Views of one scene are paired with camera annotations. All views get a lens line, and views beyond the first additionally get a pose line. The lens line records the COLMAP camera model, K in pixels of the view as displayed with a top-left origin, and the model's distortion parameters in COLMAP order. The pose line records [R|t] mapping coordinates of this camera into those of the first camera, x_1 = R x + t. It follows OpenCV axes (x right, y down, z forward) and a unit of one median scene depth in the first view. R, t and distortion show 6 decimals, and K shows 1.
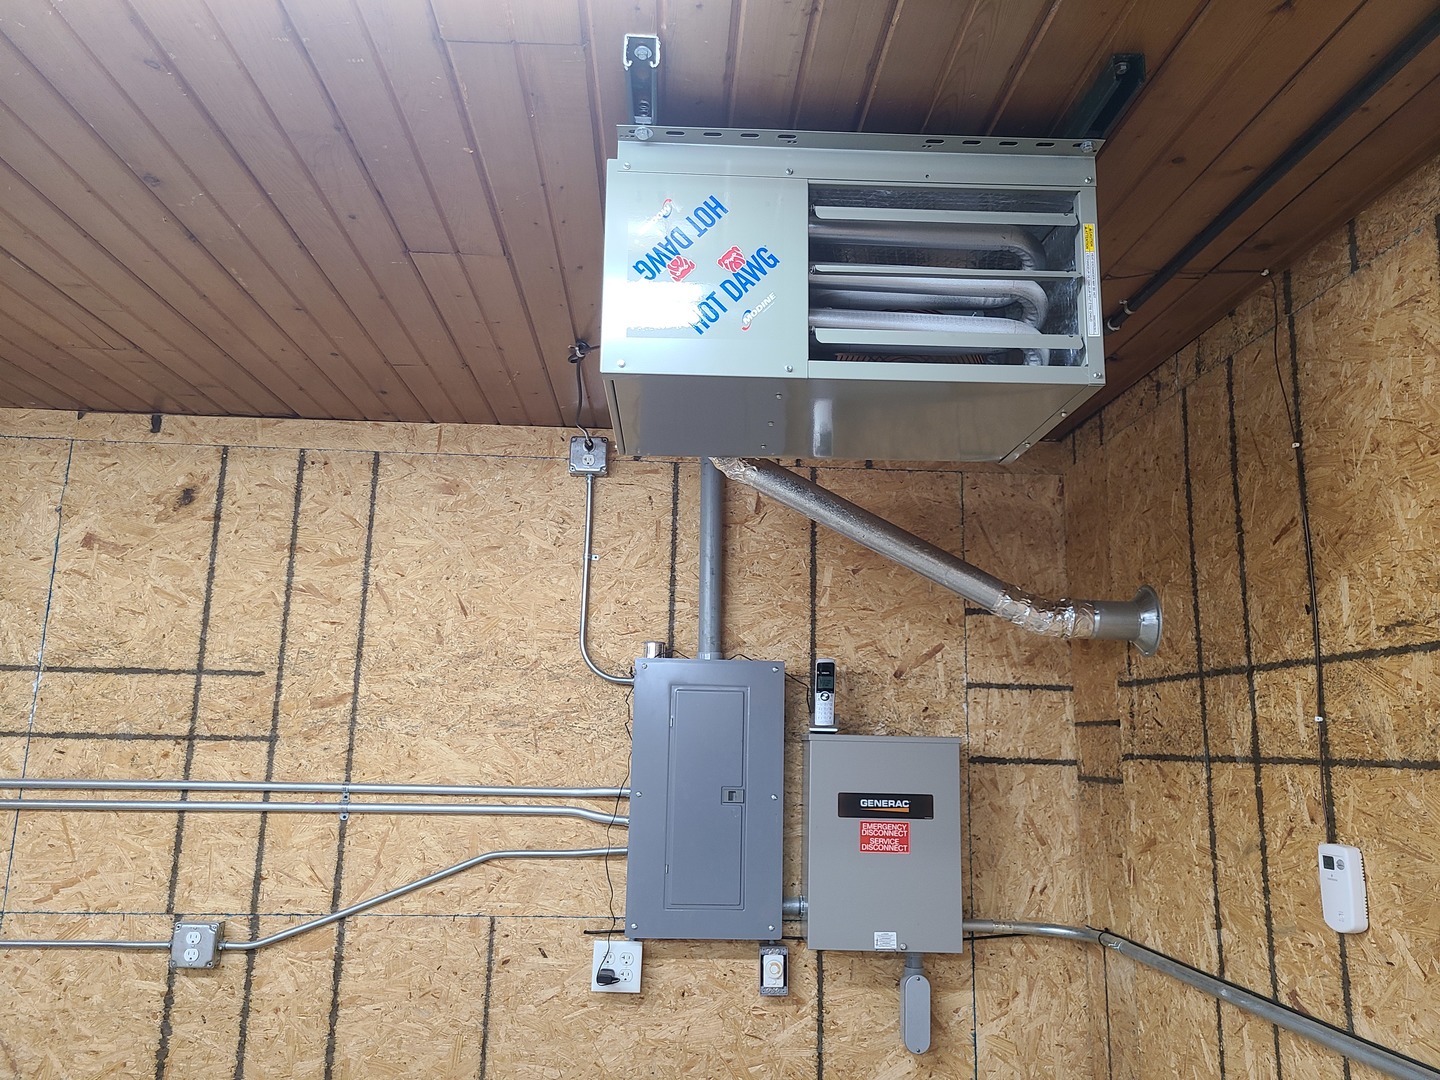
lens RADIAL K [[1081.1, 0, 715.2], [0, 1081.1, 544.9], [0, 0, 1]] dist [0.037438, -0.007609]
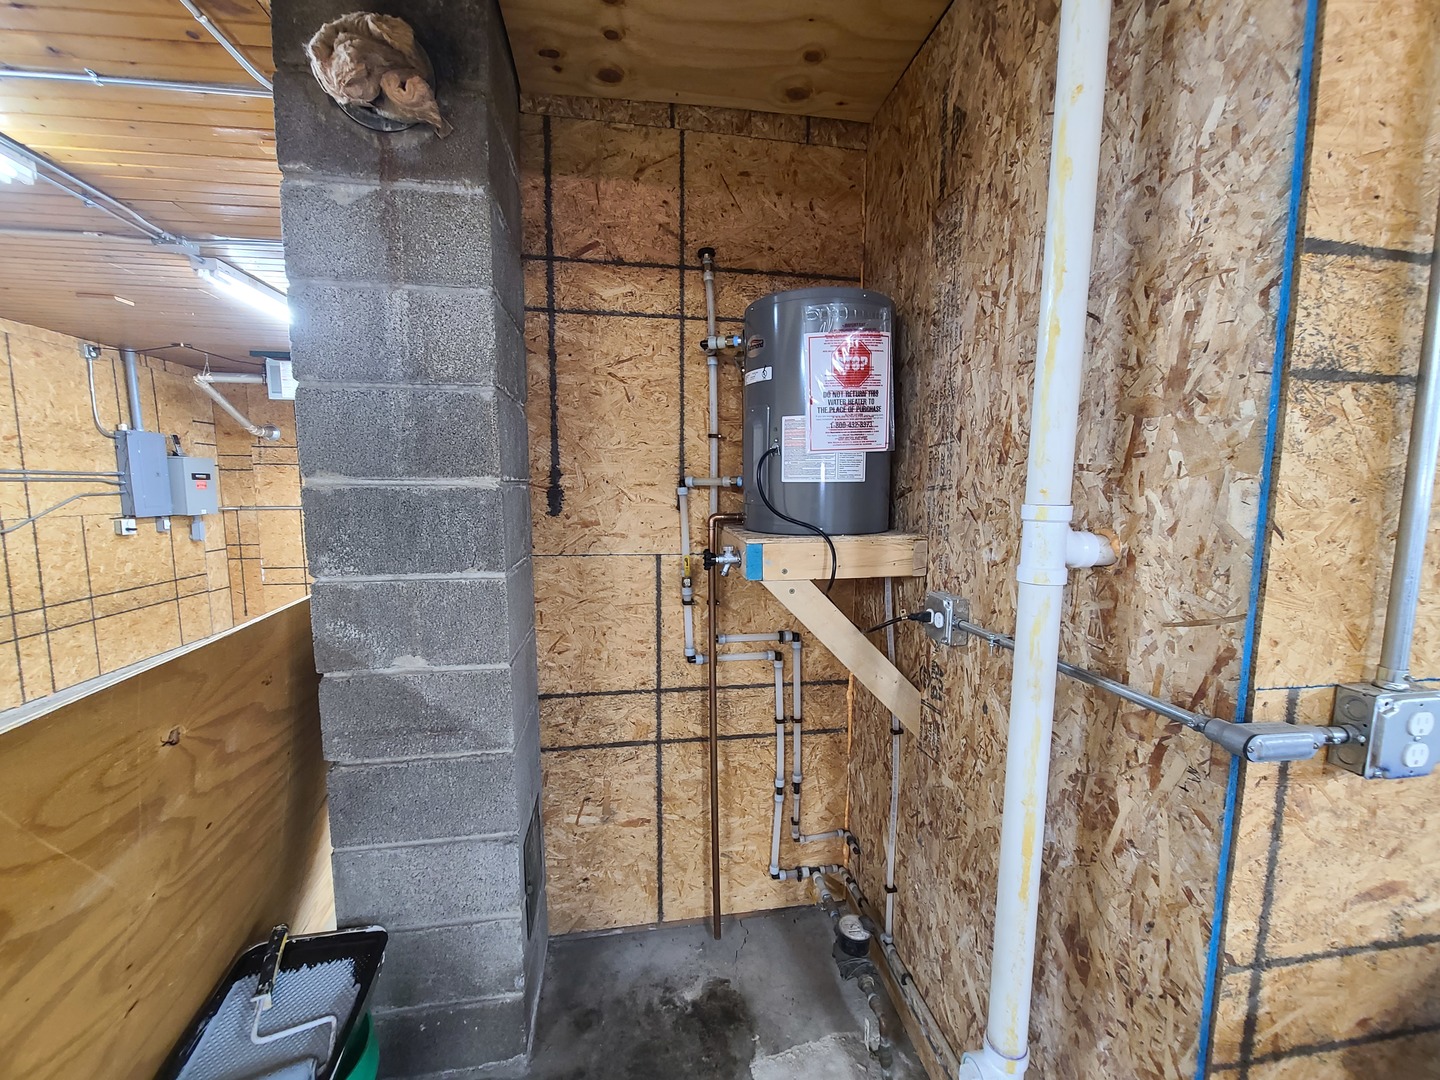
lens RADIAL K [[584.7, 0, 727.3], [0, 584.7, 552.0], [0, 0, 1]] dist [0.003505, -0.003153]
pose [[-0.117669, -0.132802, 0.984133, -1.914307], [-0.183352, 0.976885, 0.109901, -0.048246], [-0.975980, -0.167511, -0.139299, -0.463968]]
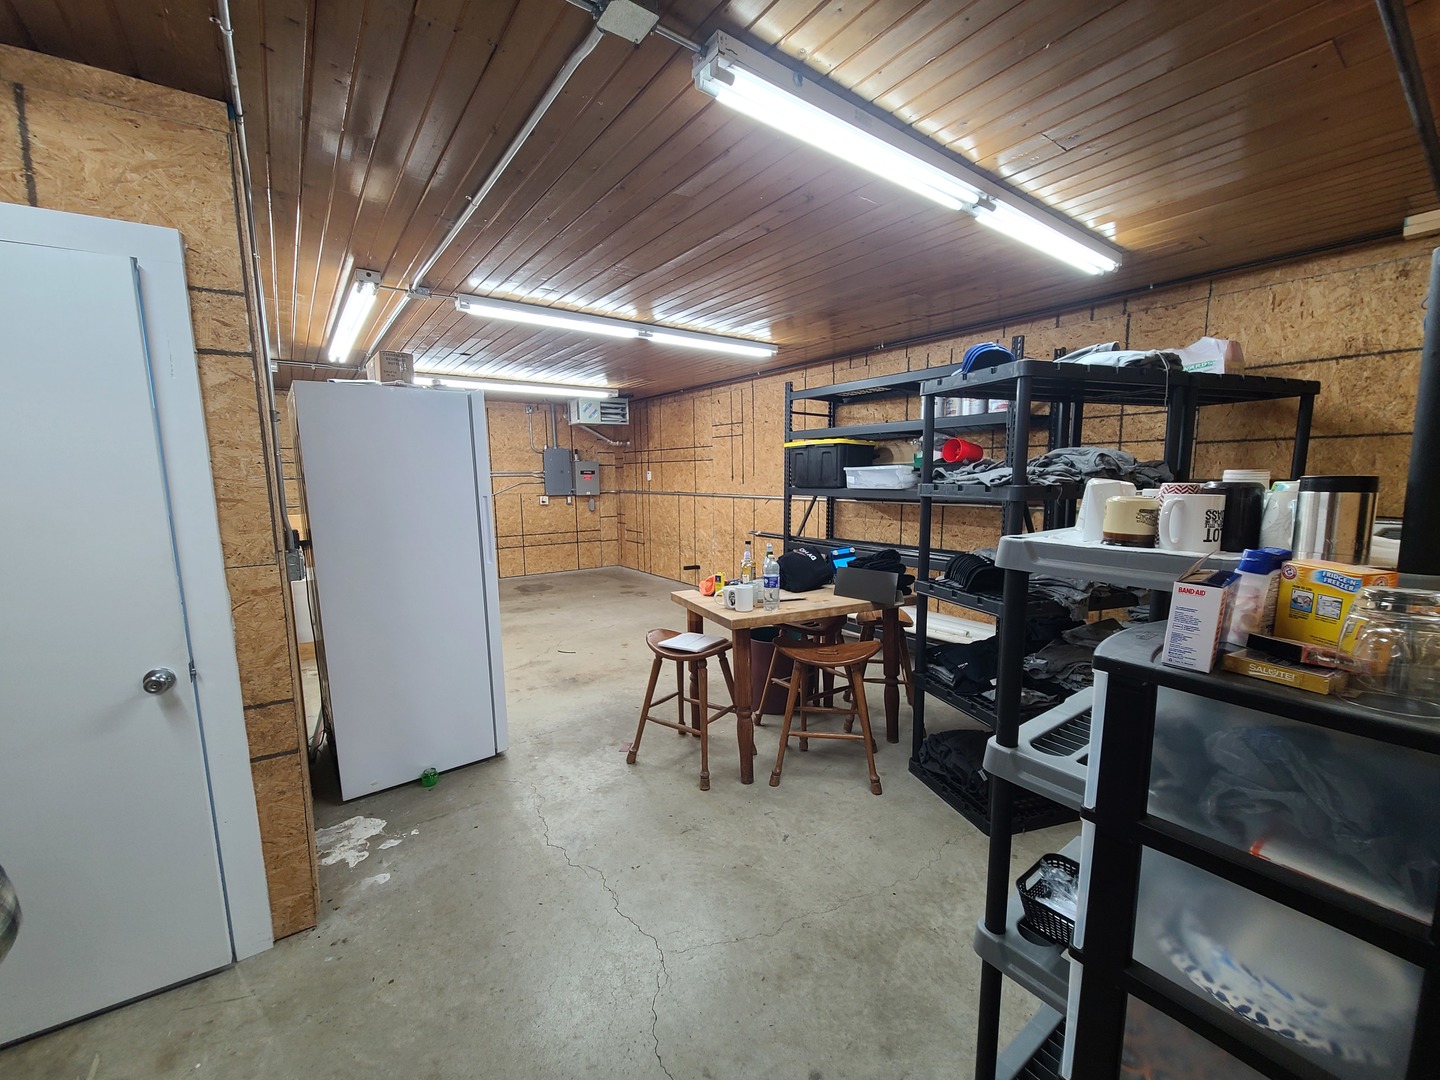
lens RADIAL K [[584.7, 0, 729.0], [0, 584.7, 553.3], [0, 0, 1]] dist [0.003505, -0.003153]
pose [[0.829989, -0.106570, 0.547504, -0.999450], [-0.074600, 0.951550, 0.298306, -0.358598], [-0.552768, -0.288435, 0.781827, -2.082787]]
